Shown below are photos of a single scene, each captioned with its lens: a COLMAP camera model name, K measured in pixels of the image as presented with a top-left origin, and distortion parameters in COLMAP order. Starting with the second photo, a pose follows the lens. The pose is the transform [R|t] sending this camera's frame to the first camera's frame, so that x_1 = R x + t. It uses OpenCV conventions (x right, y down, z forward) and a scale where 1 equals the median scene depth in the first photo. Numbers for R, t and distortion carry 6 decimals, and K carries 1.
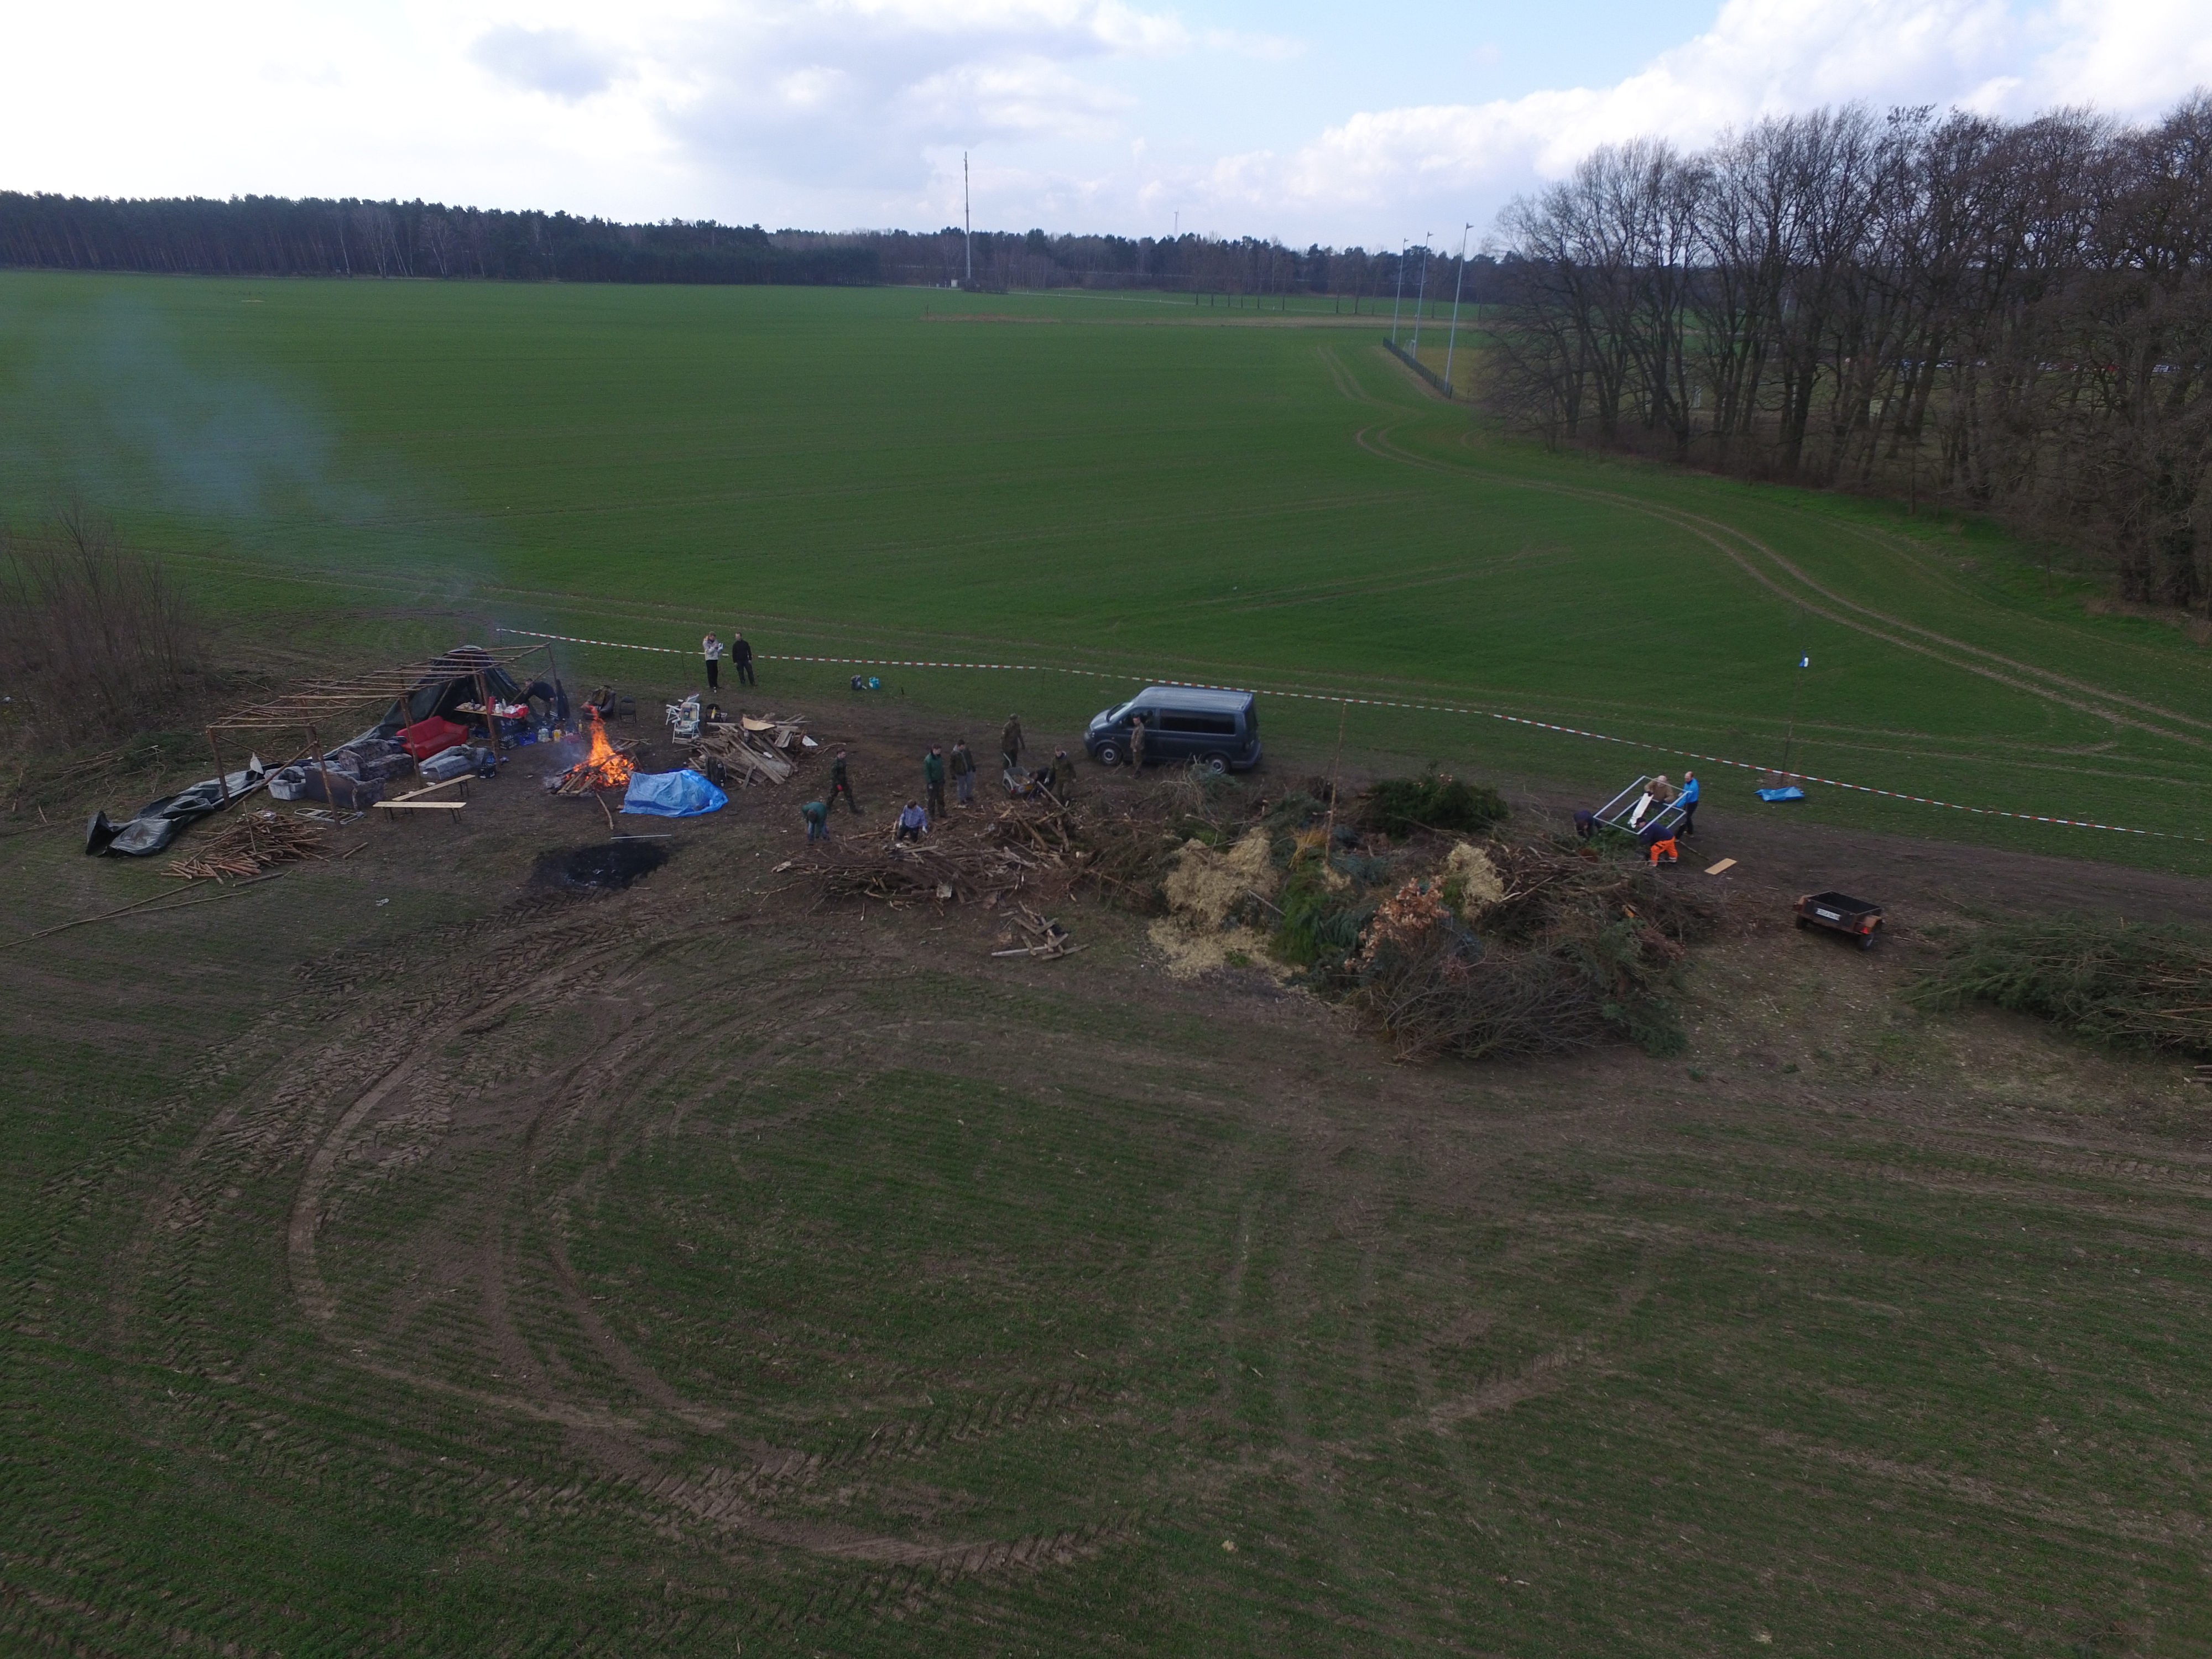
lens RADIAL K [[1276.9, 0, 1110.1], [0, 1276.9, 832.2], [0, 0, 1]] dist [-0.014983, 0.017494]
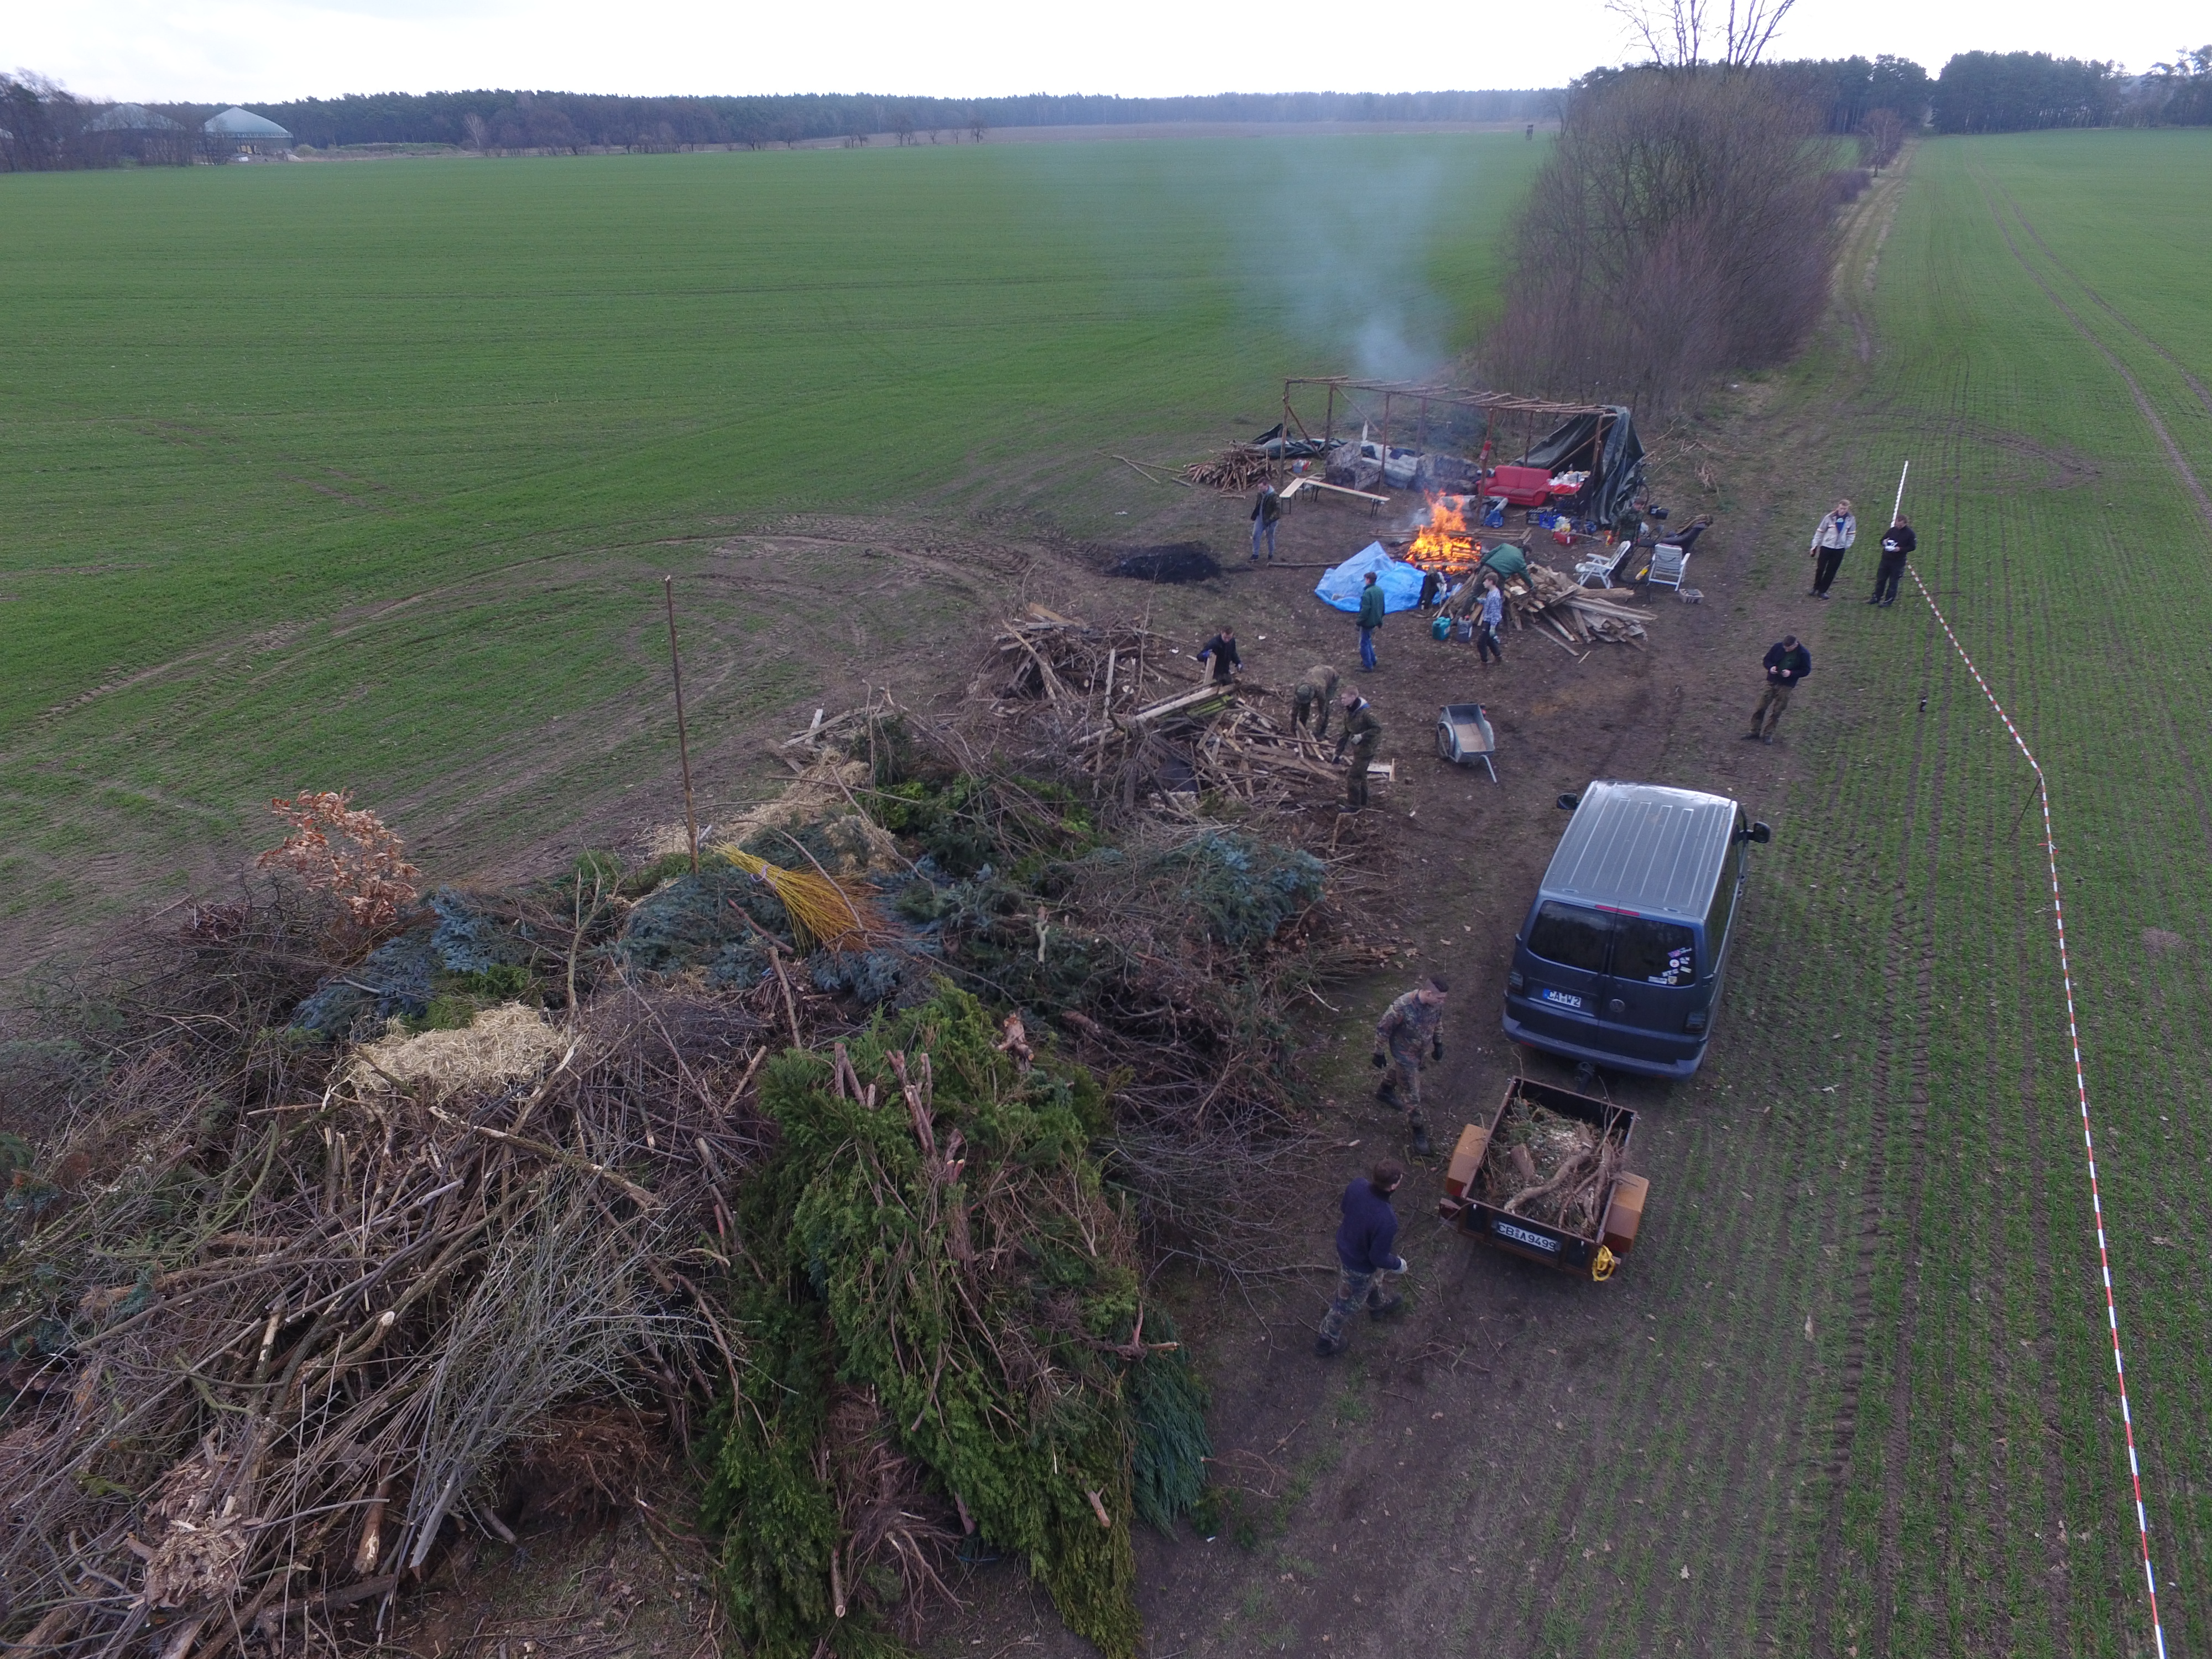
lens RADIAL K [[1276.9, 0, 1106.7], [0, 1276.9, 827.7], [0, 0, 1]] dist [-0.014983, 0.017494]
pose [[-0.233964, 0.451266, -0.861174, 0.778699], [-0.392043, 0.766765, 0.508305, -0.438267], [0.889698, 0.456542, -0.002480, 1.616818]]
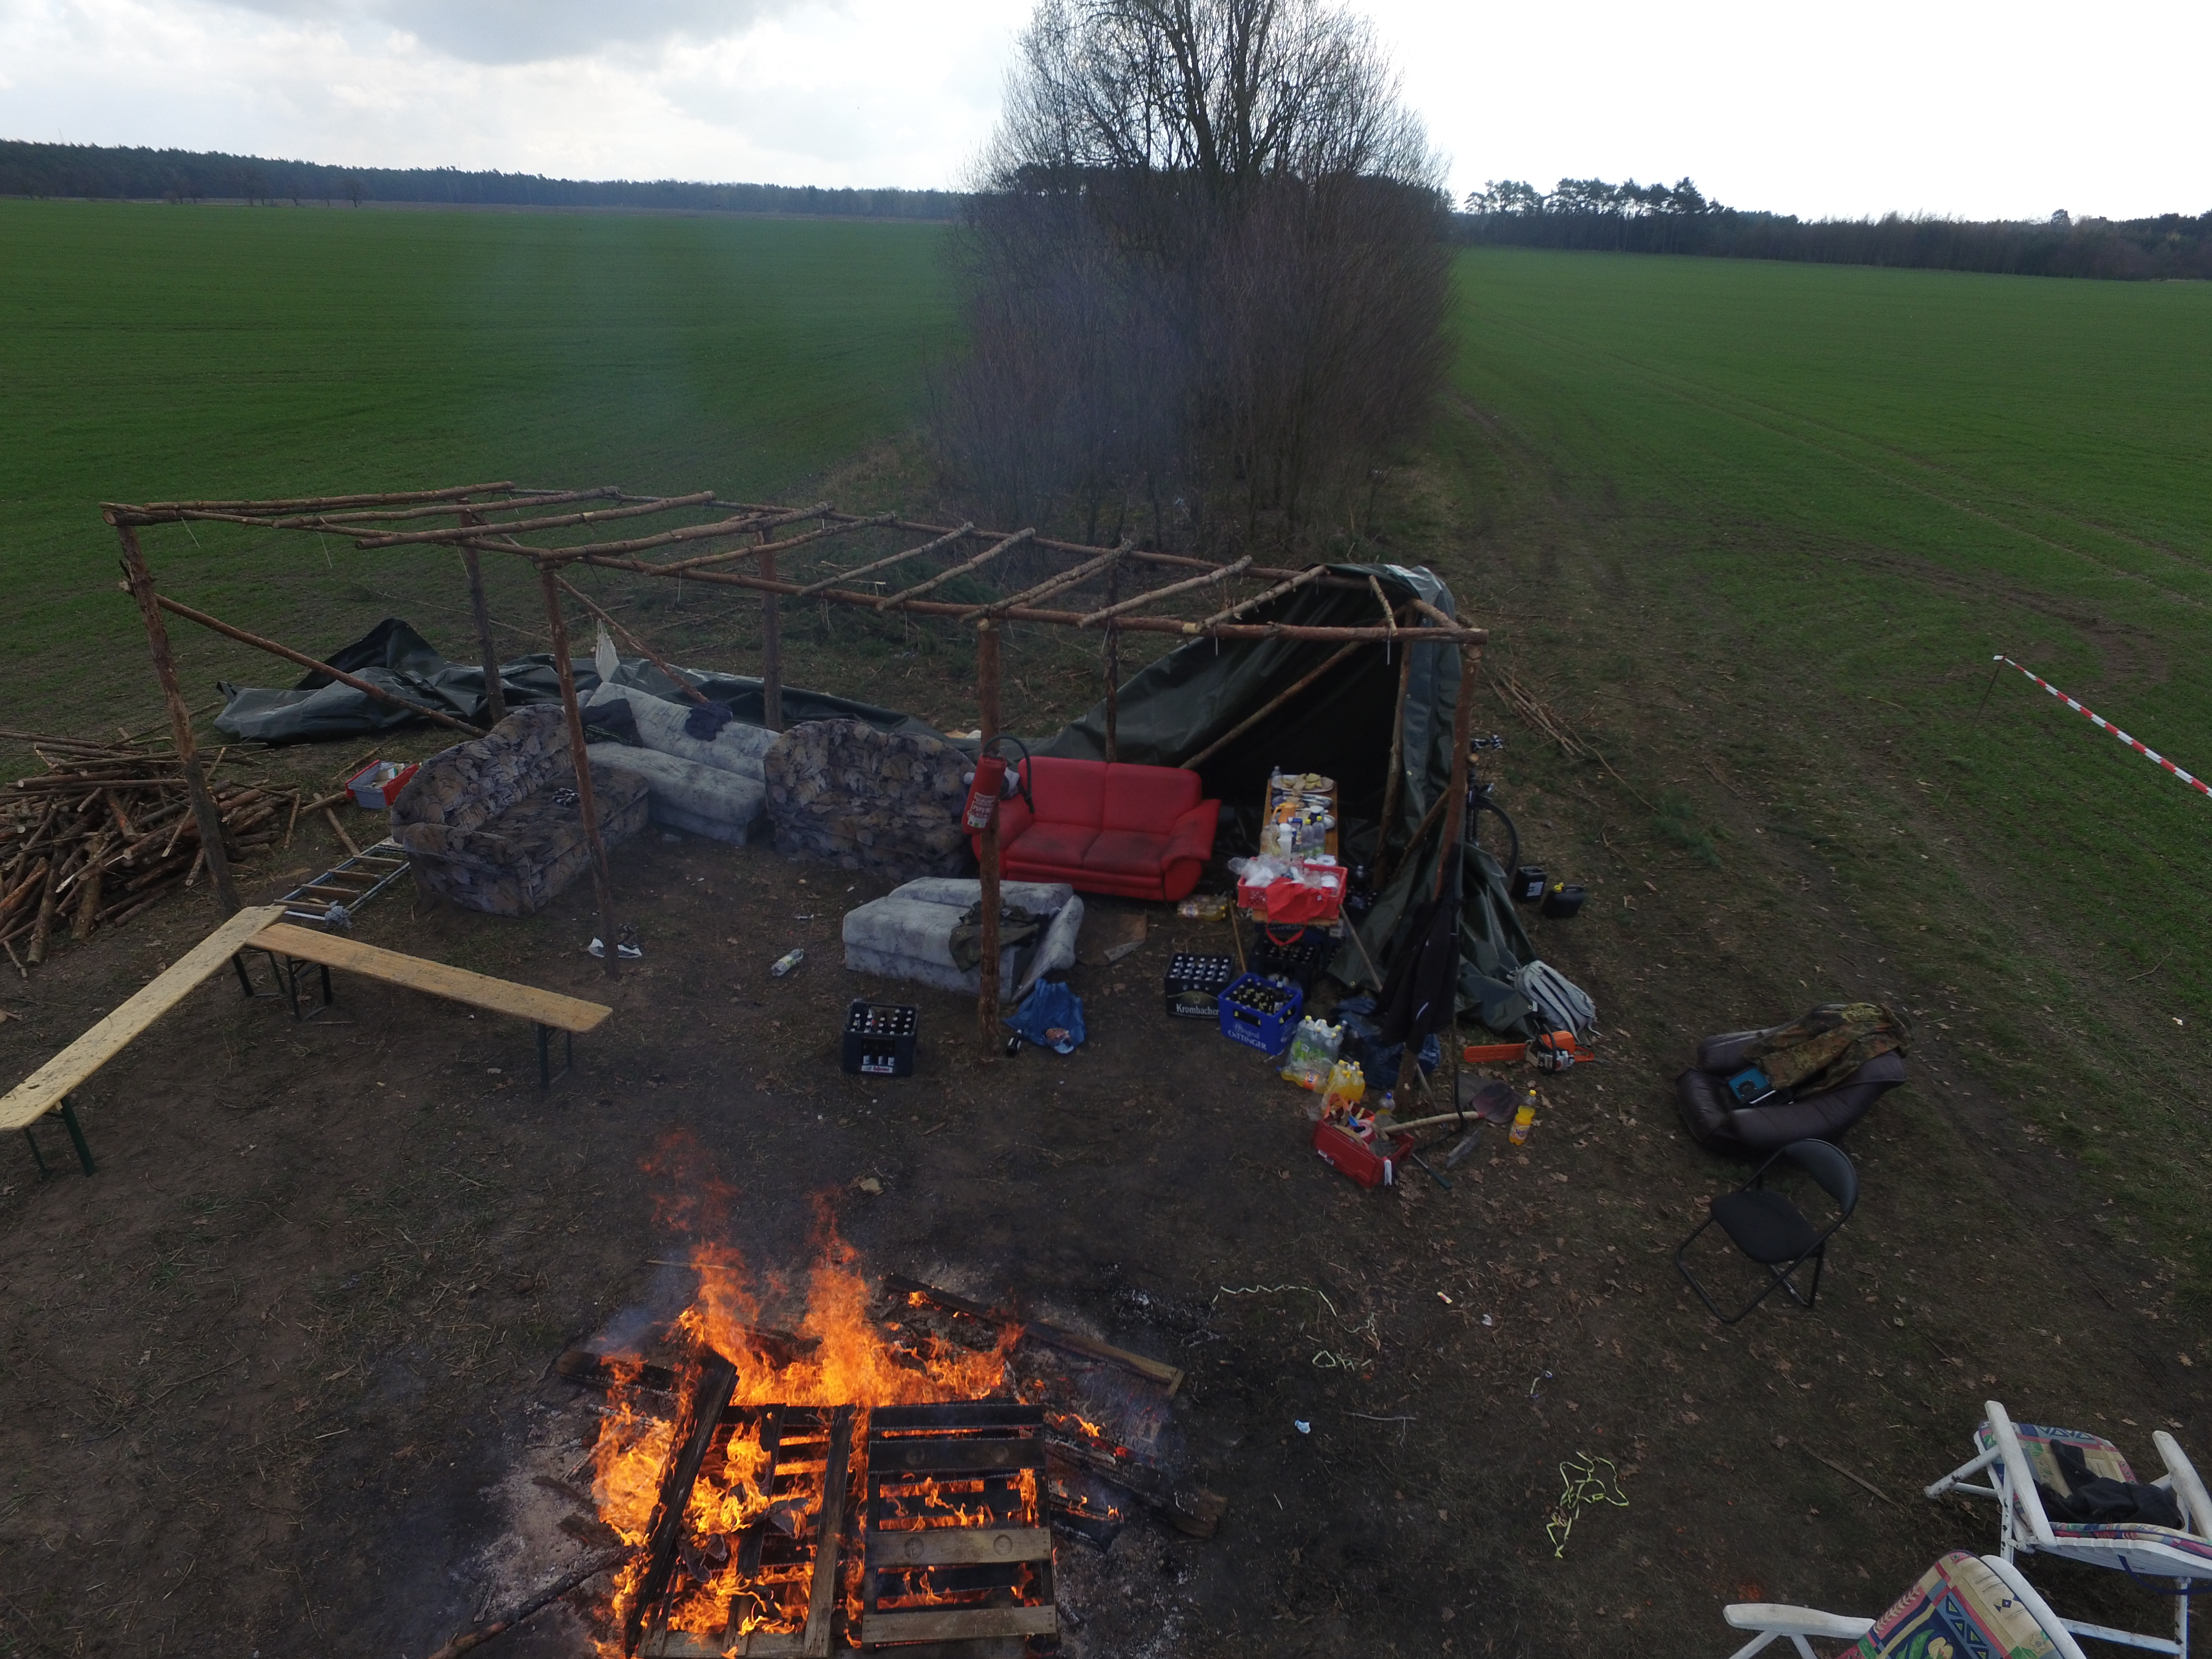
lens RADIAL K [[1276.9, 0, 1107.3], [0, 1276.9, 848.8], [0, 0, 1]] dist [-0.014983, 0.017494]
pose [[0.142931, 0.415741, -0.898181, -0.542647], [-0.428760, 0.843933, 0.322401, -0.298958], [0.892040, 0.339023, 0.298878, 1.742859]]
